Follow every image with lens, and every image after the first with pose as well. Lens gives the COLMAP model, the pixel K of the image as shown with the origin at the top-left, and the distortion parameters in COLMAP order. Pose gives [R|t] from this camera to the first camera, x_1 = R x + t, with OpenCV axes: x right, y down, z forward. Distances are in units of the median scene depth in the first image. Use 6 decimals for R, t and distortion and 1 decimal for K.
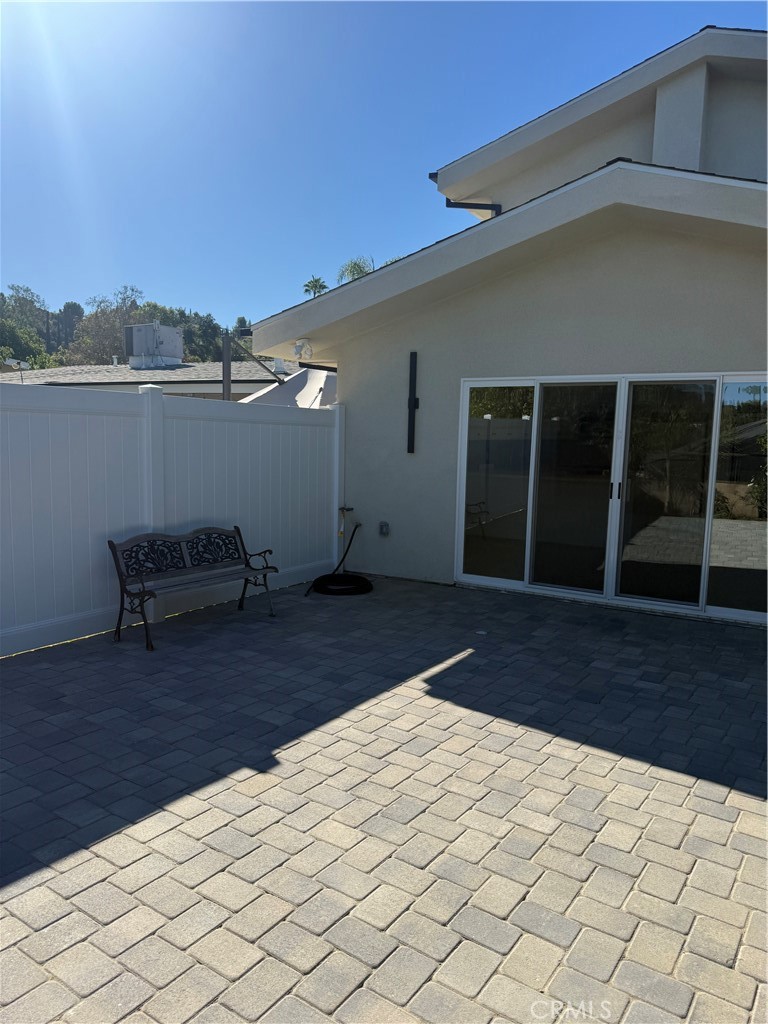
lens RADIAL K [[733.3, 0, 380.8], [0, 733.3, 507.9], [0, 0, 1]] dist [0.087856, -0.134933]
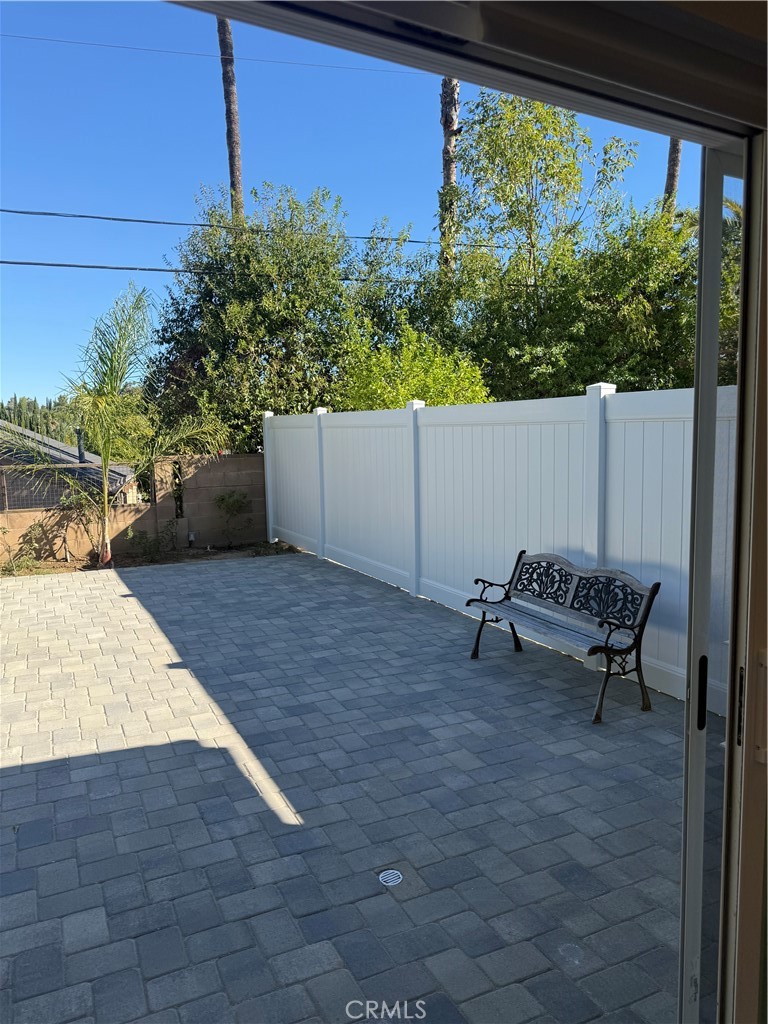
lens RADIAL K [[725.1, 0, 379.8], [0, 725.1, 514.8], [0, 0, 1]] dist [0.069649, -0.086671]
pose [[-0.509000, 0.084899, -0.856569, 0.590041], [-0.082563, 0.985720, 0.146761, -0.135522], [0.856798, 0.145422, -0.494722, 1.370167]]
